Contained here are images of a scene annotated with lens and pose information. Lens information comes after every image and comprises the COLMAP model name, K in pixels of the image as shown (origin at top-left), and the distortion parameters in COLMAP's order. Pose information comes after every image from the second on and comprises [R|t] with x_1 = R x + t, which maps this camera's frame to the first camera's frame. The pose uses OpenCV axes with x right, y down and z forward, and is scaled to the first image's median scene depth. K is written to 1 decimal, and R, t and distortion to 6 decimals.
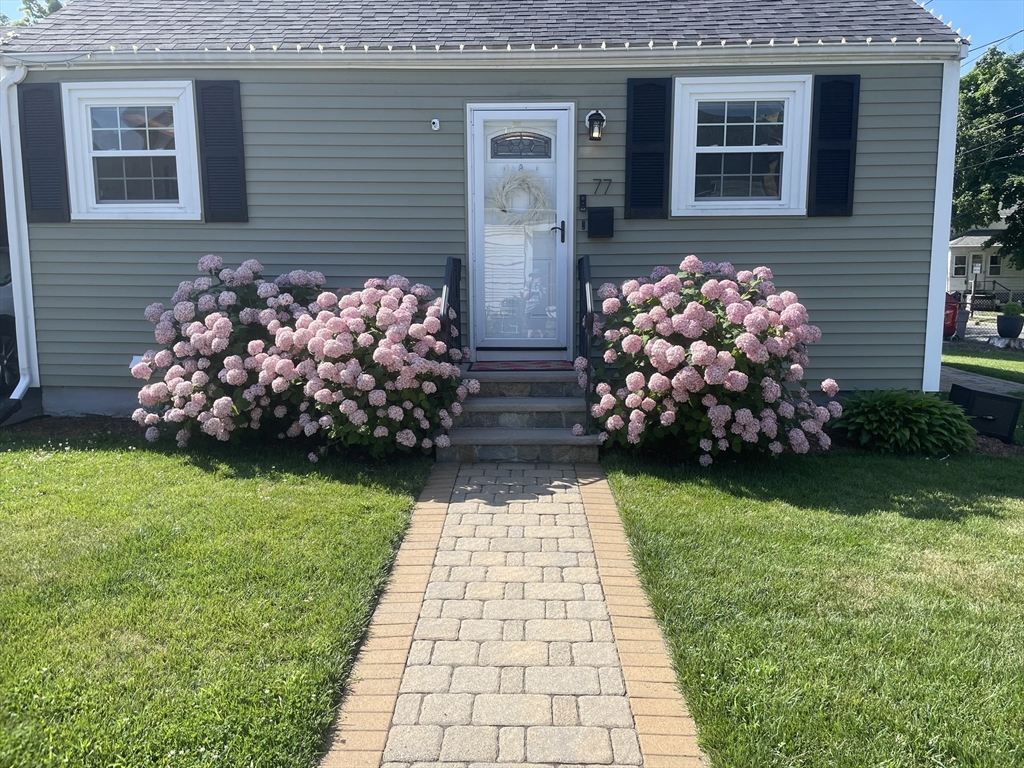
lens RADIAL K [[760.3, 0, 512.0], [0, 760.3, 384.0], [0, 0, 1]] dist [0.003698, -0.050884]
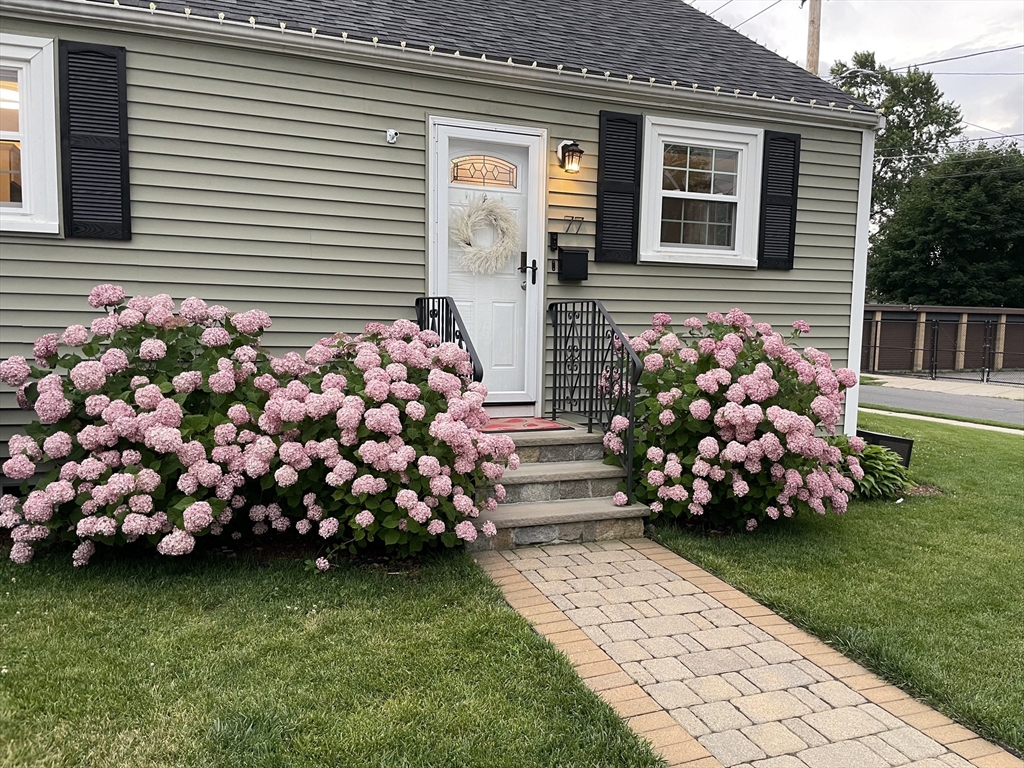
lens RADIAL K [[780.4, 0, 513.3], [0, 780.4, 396.8], [0, 0, 1]] dist [0.008990, -0.069508]
pose [[0.920067, -0.018744, 0.391313, -0.323788], [0.021919, 0.999753, -0.003647, -0.051983], [-0.391148, 0.011933, 0.920251, 0.170800]]
